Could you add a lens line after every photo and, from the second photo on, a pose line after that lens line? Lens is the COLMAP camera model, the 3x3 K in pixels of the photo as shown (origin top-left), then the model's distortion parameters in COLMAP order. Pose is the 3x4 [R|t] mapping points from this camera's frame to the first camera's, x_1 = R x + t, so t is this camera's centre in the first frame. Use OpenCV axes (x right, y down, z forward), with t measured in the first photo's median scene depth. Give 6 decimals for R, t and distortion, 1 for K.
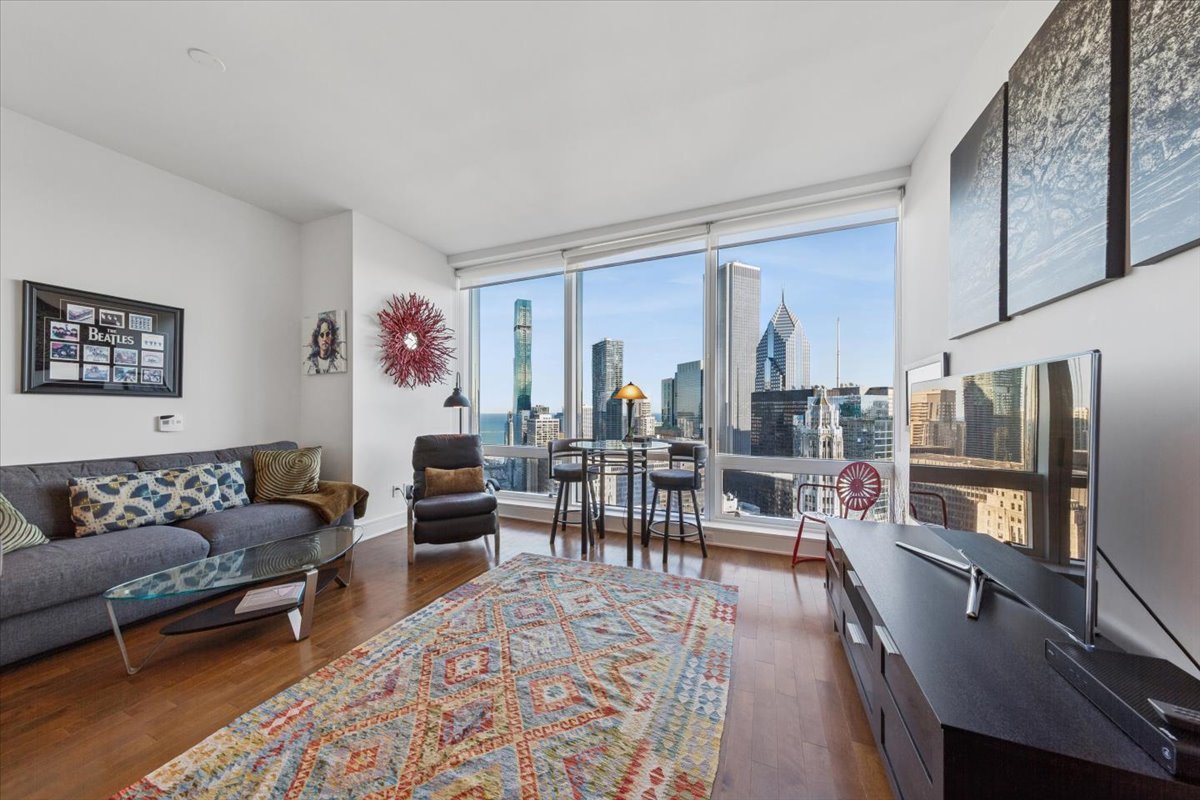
lens RADIAL K [[384.2, 0, 606.3], [0, 384.2, 411.0], [0, 0, 1]] dist [0.006536, -0.000240]
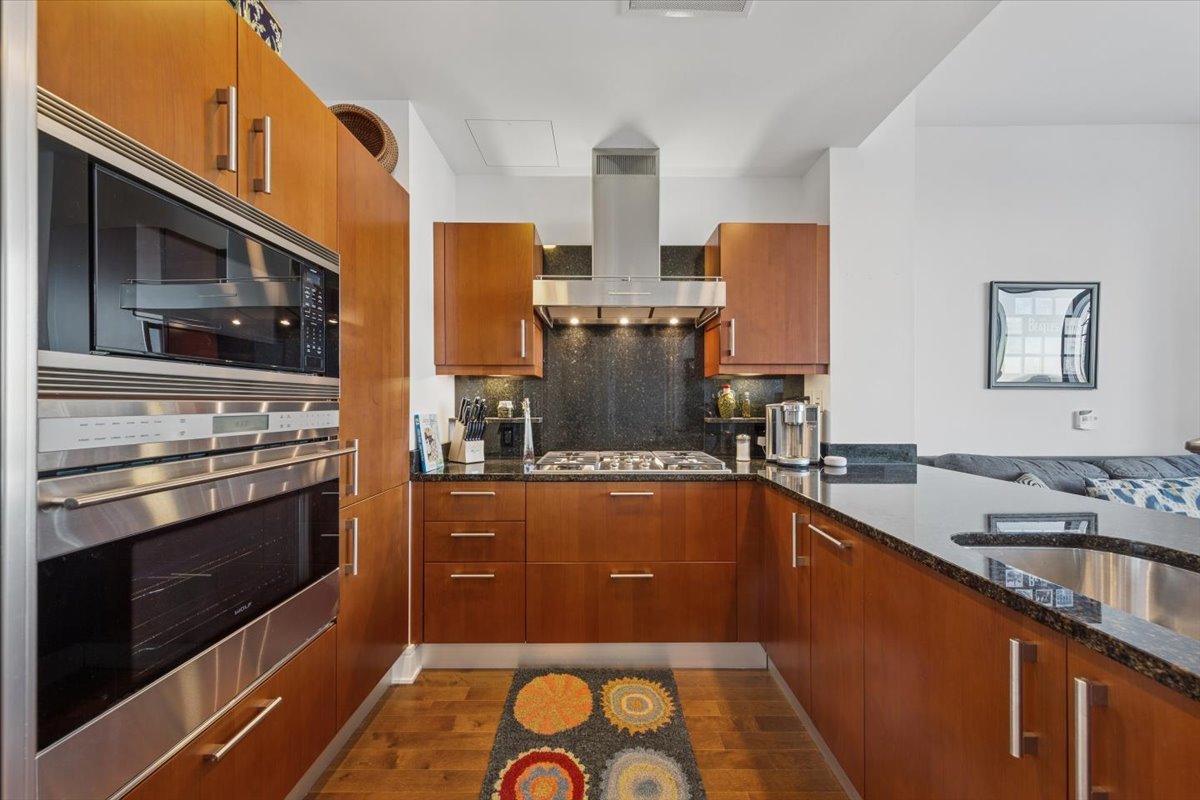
lens RADIAL K [[444.7, 0, 603.6], [0, 444.7, 403.4], [0, 0, 1]] dist [0.008337, 0.000069]
pose [[0.395416, -0.001675, -0.918501, -0.751143], [-0.001119, 0.999997, -0.002305, -0.001066], [0.918502, 0.001939, 0.395413, -0.416492]]
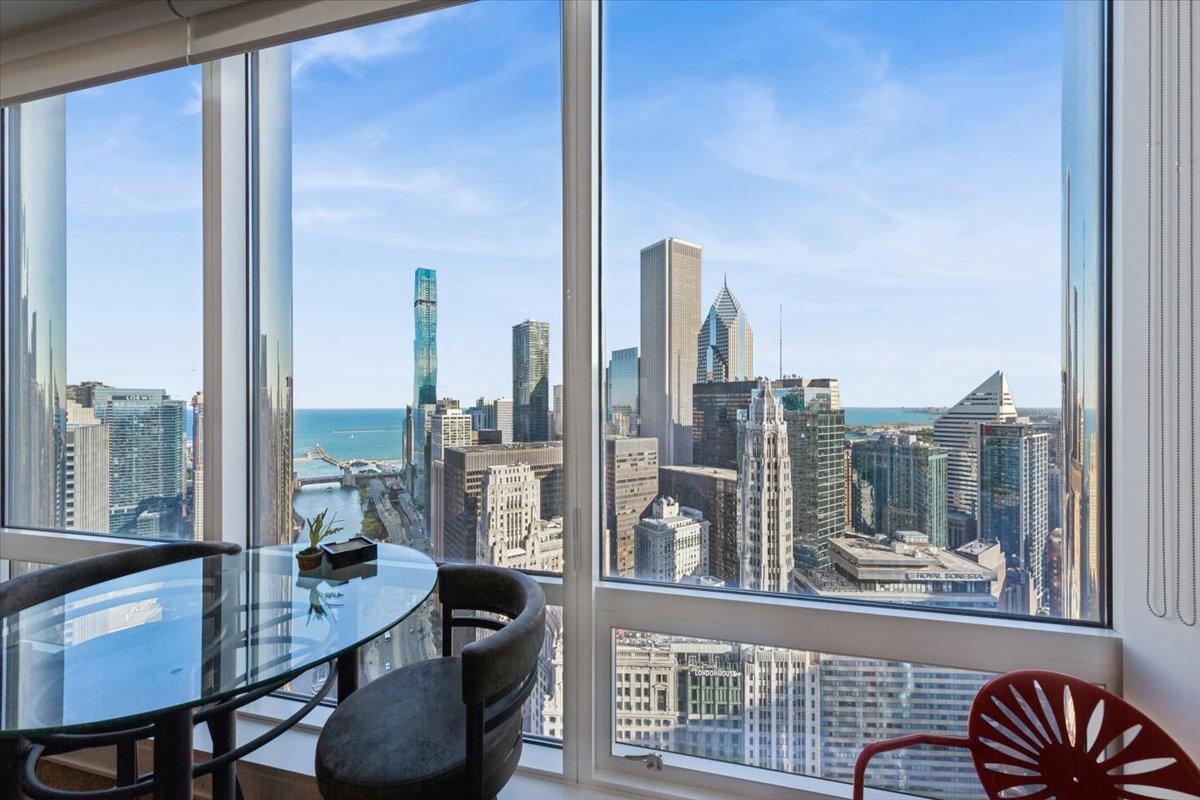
lens RADIAL K [[444.7, 0, 603.6], [0, 444.7, 403.4], [0, 0, 1]] dist [0.008337, 0.000069]
pose [[0.986740, -0.001673, 0.162298, 0.332402], [0.002069, 0.999995, -0.002272, -0.068995], [-0.162293, 0.002578, 0.986739, 0.869936]]
